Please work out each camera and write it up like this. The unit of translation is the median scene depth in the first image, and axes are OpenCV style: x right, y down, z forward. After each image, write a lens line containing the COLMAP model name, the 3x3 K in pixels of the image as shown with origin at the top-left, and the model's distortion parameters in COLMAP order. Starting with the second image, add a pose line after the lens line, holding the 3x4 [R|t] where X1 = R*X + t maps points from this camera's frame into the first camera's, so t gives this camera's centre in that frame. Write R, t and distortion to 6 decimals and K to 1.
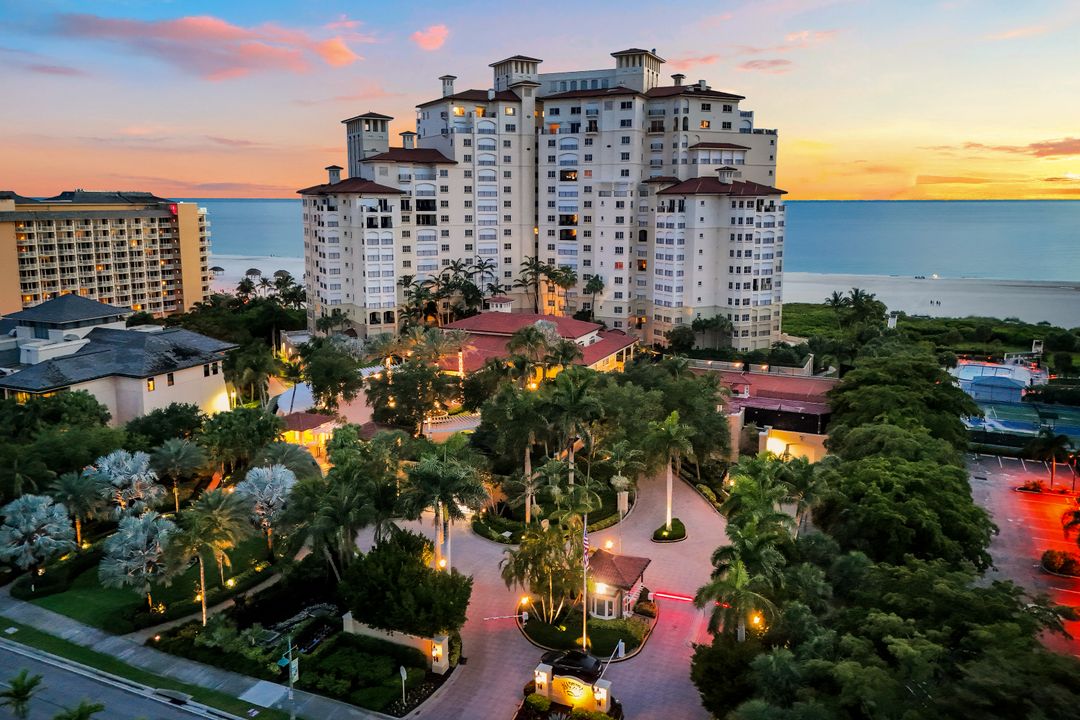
lens RADIAL K [[795.5, 0, 533.6], [0, 795.5, 324.2], [0, 0, 1]] dist [0.085631, -0.004224]
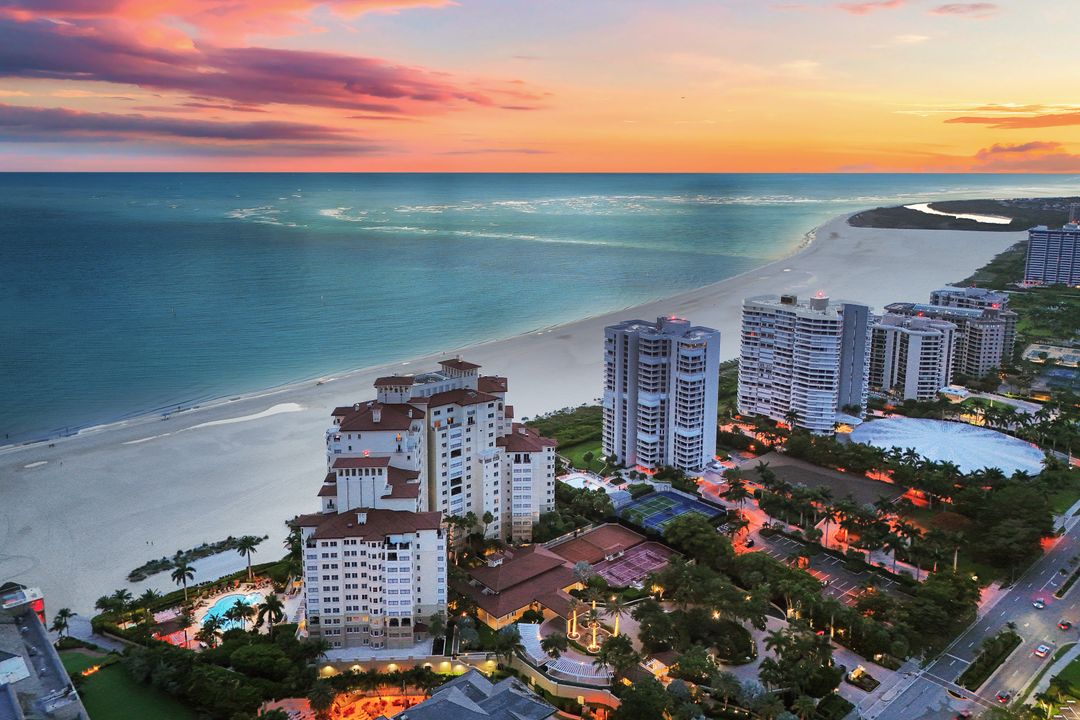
lens RADIAL K [[795.5, 0, 533.6], [0, 795.5, 324.2], [0, 0, 1]] dist [0.085631, -0.004224]
pose [[0.417548, -0.163066, 0.893904, -1.211333], [0.152054, 0.982433, 0.108190, -0.571085], [-0.895842, 0.090747, 0.435007, 0.193941]]
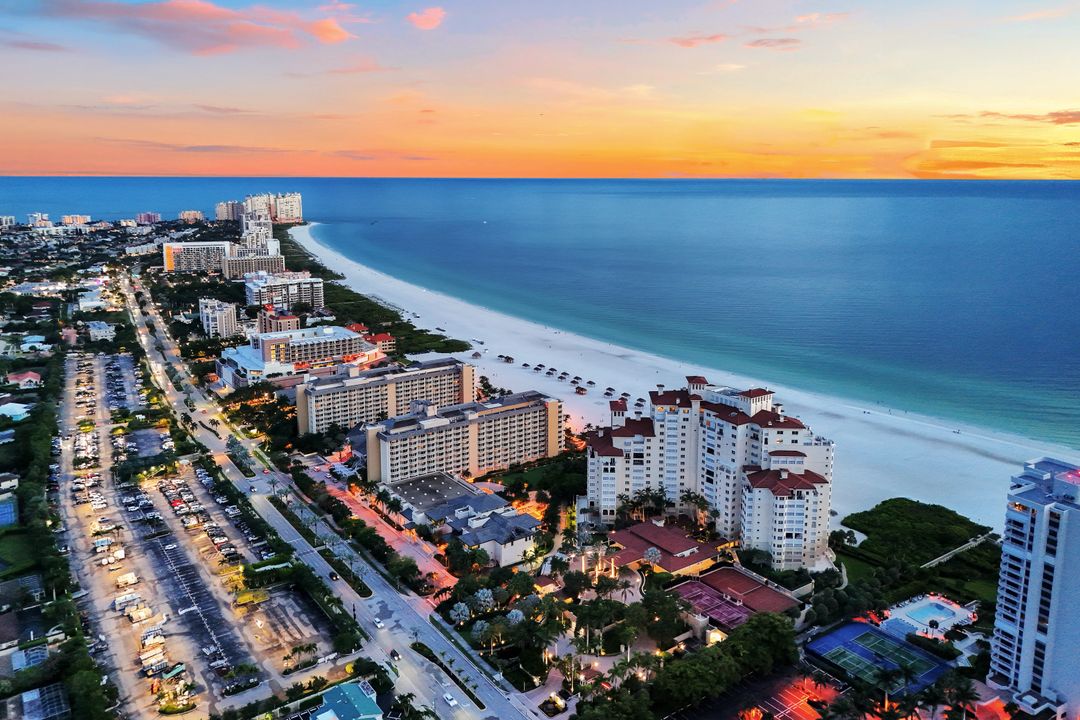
lens RADIAL K [[795.5, 0, 533.6], [0, 795.5, 324.2], [0, 0, 1]] dist [0.085631, -0.004224]
pose [[0.864236, 0.084955, -0.495862, 0.610480], [-0.073583, 0.996385, 0.042460, -0.545613], [0.497676, -0.000209, 0.867363, -0.891119]]
